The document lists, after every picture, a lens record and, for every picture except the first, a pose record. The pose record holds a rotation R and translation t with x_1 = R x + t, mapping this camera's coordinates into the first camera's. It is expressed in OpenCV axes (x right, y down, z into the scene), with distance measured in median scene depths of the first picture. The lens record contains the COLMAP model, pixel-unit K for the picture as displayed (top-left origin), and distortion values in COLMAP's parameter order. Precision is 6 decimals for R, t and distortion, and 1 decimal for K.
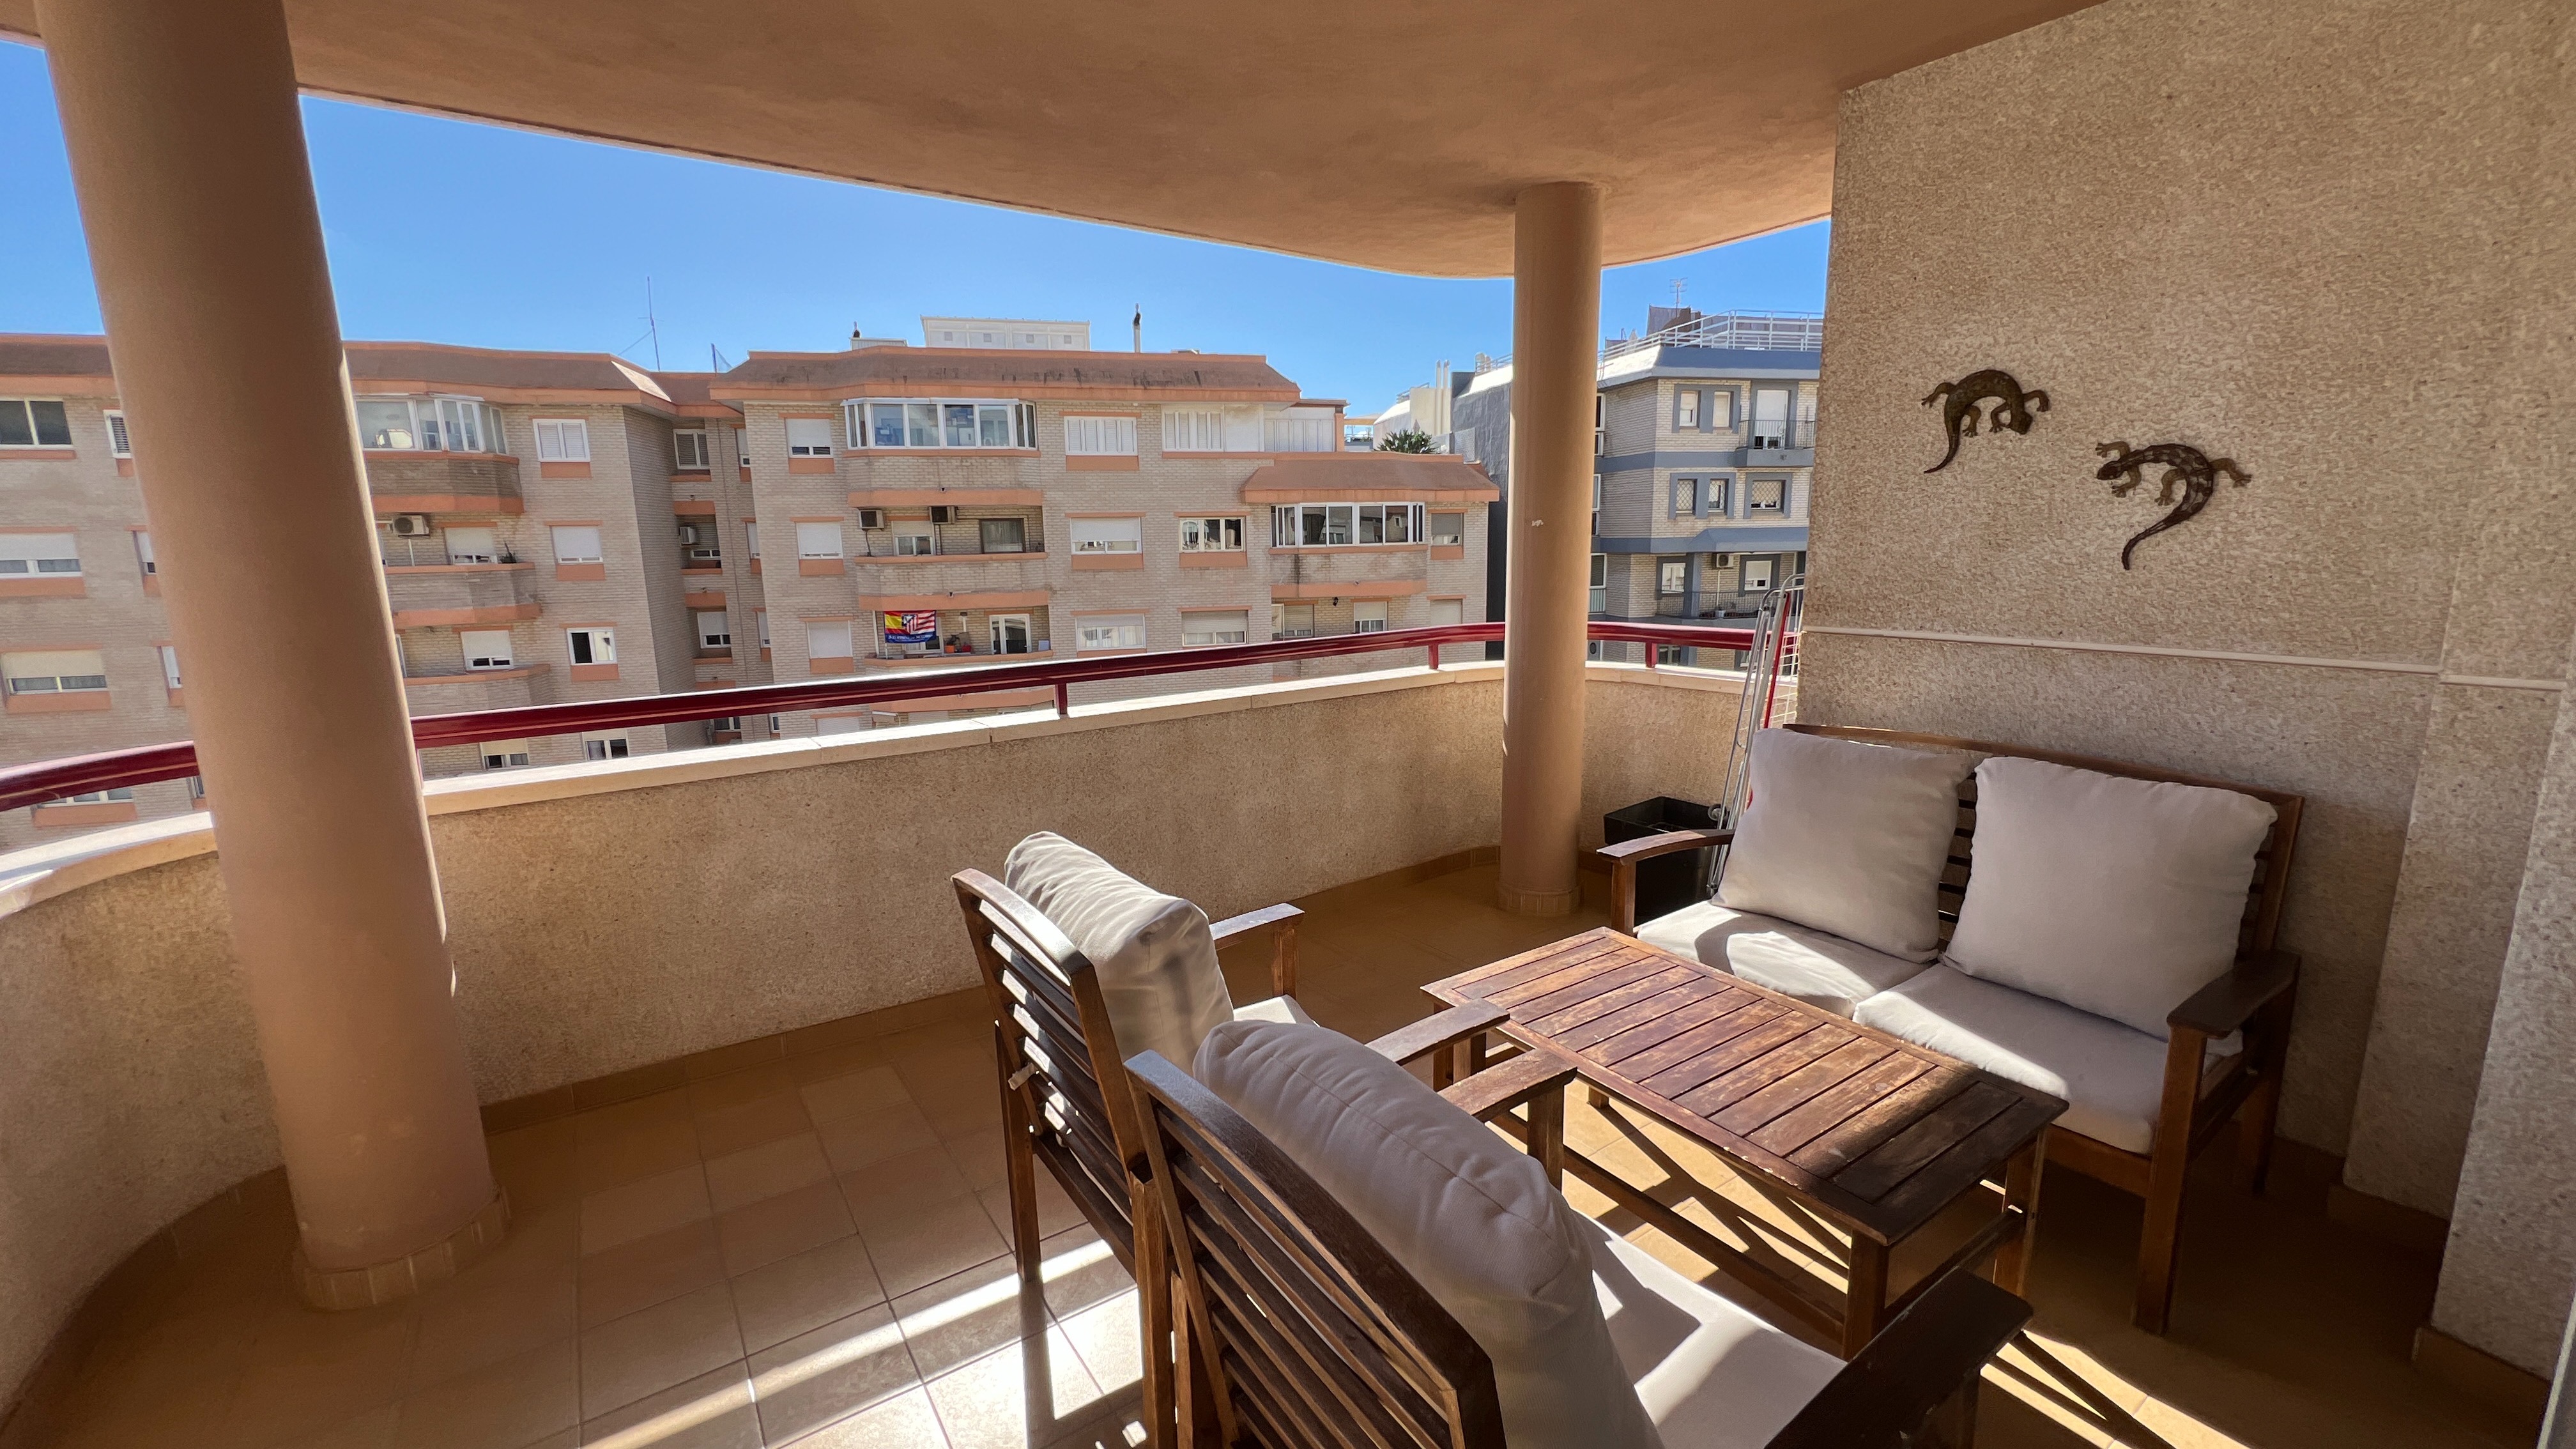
lens RADIAL K [[1047.6, 0, 1288.0], [0, 1047.6, 724.5], [0, 0, 1]] dist [0.006641, -0.000006]
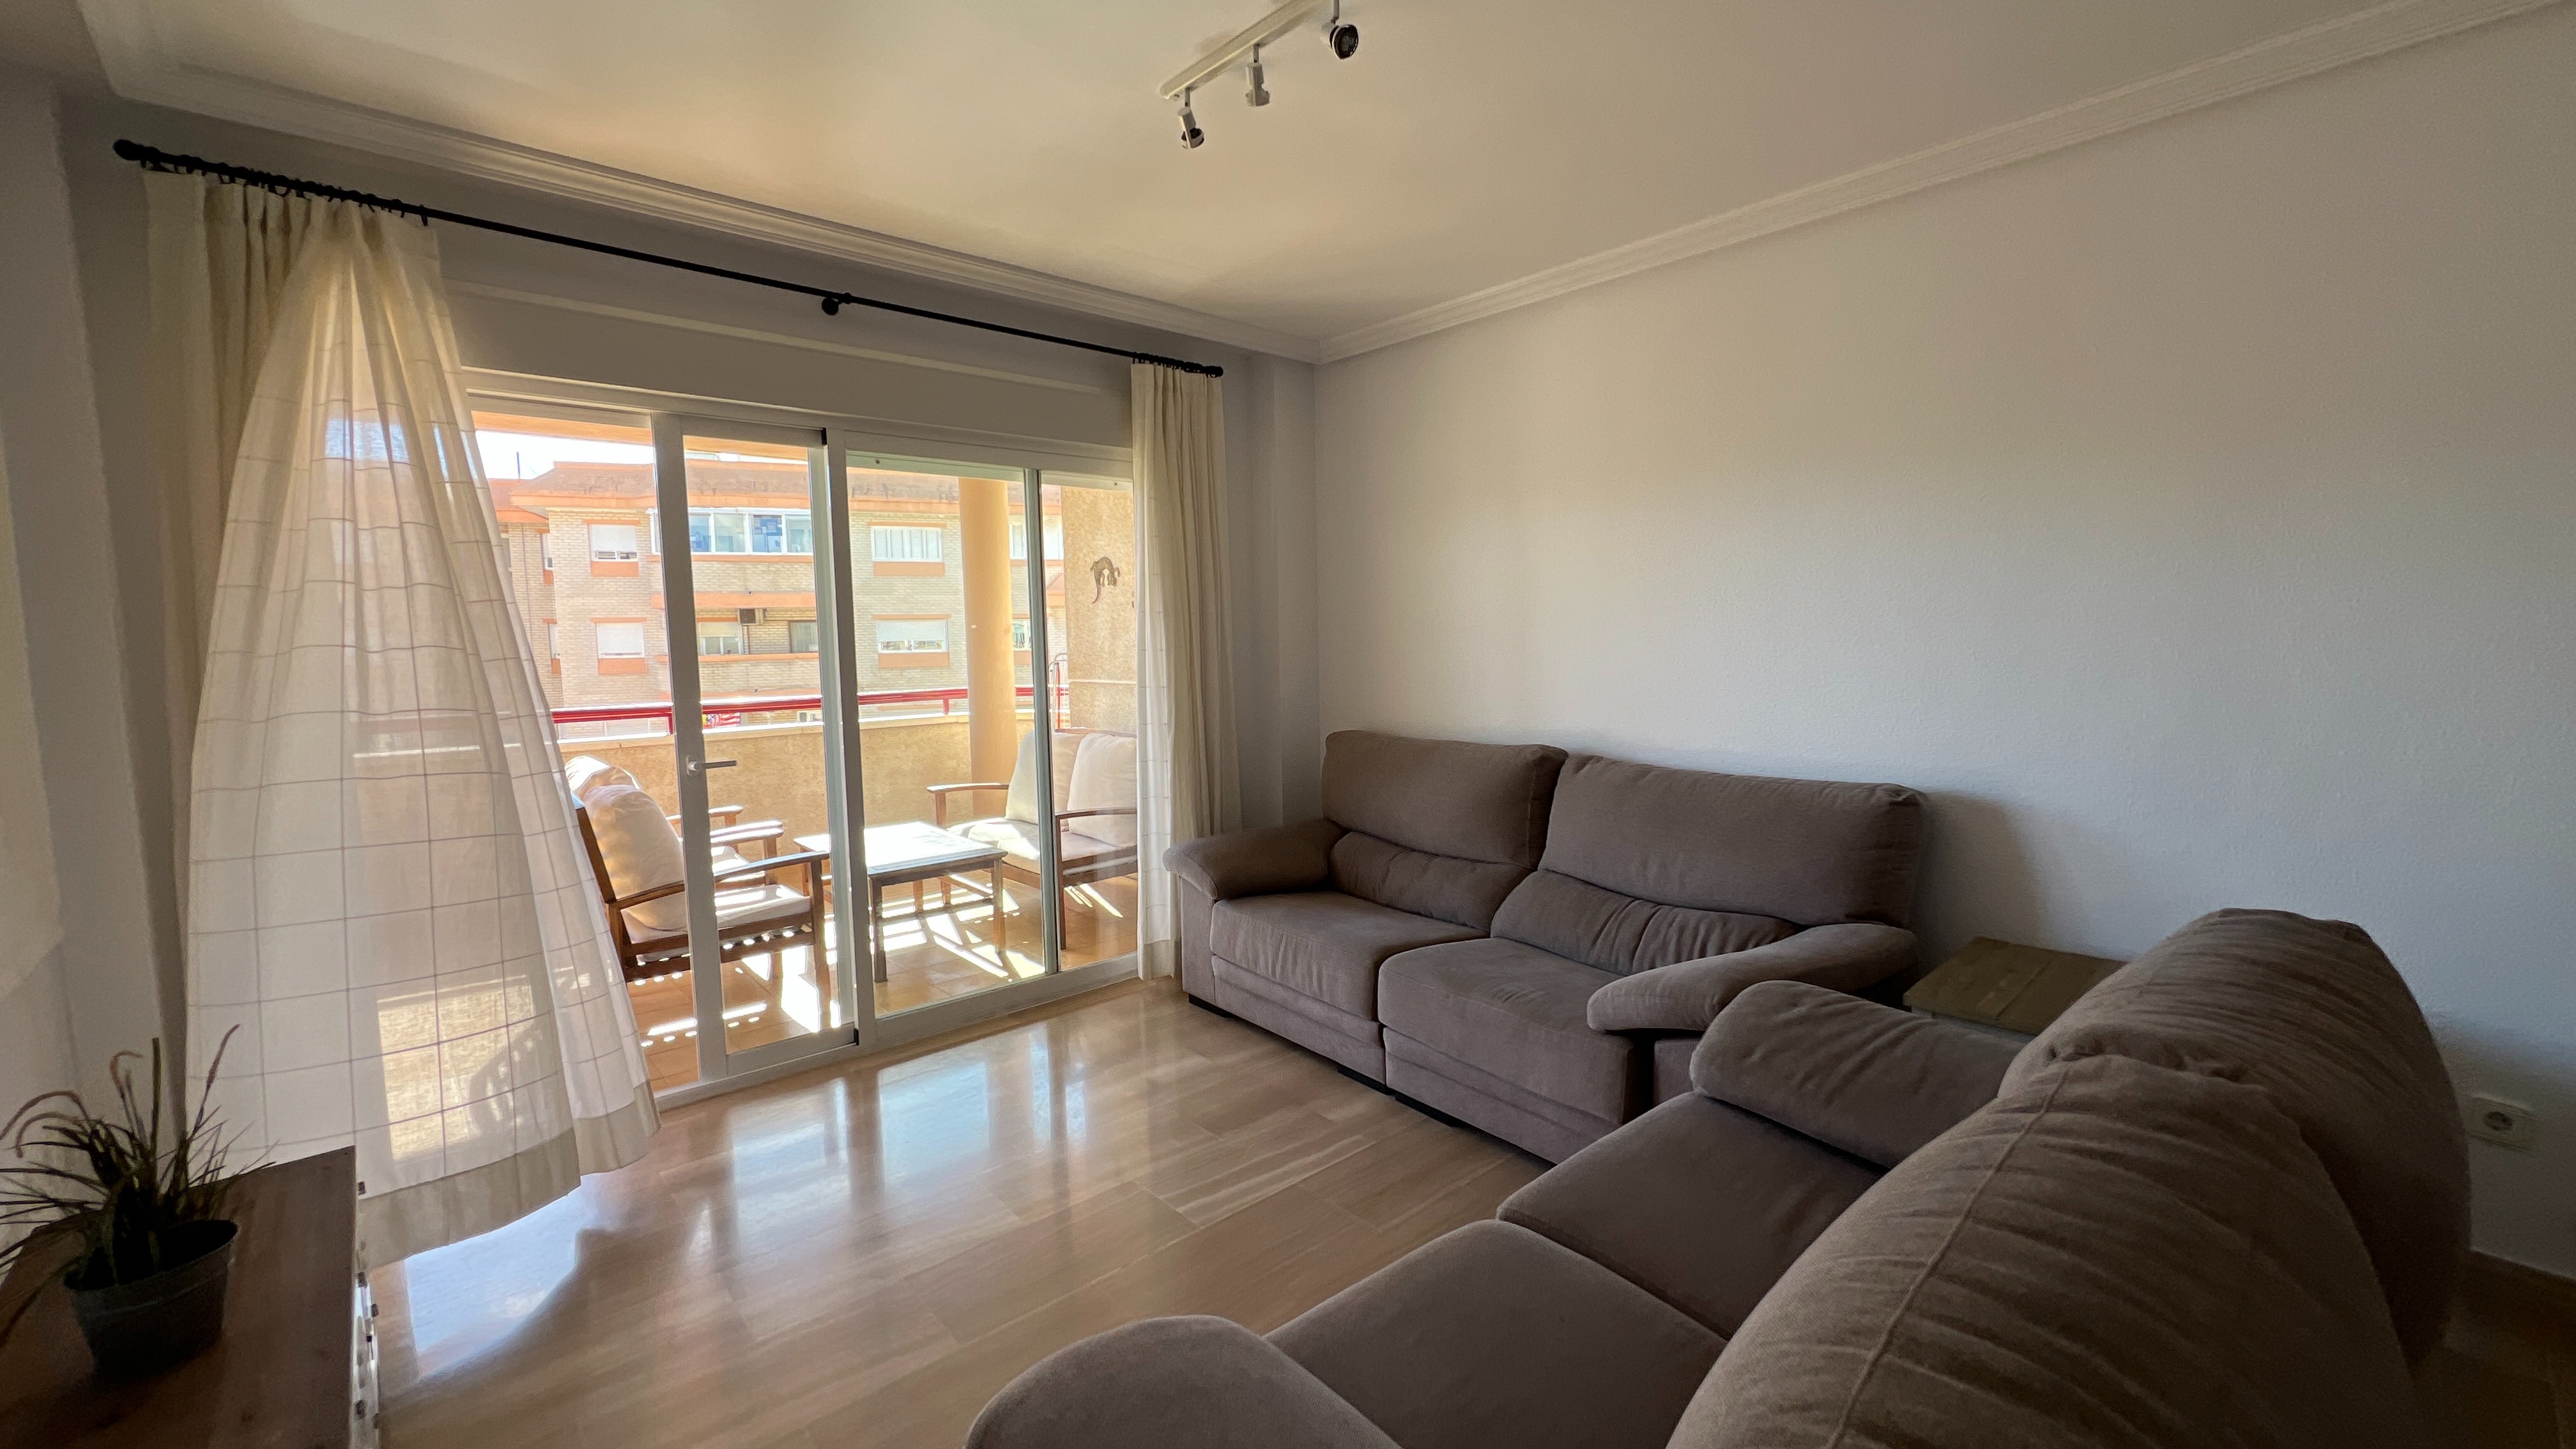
lens RADIAL K [[1047.6, 0, 1288.0], [0, 1047.6, 724.5], [0, 0, 1]] dist [0.006641, -0.000006]
pose [[0.991057, -0.010148, 0.133052, 0.067315], [0.022722, 0.995376, -0.093328, 0.019047], [-0.131490, 0.095516, 0.986705, -0.101454]]
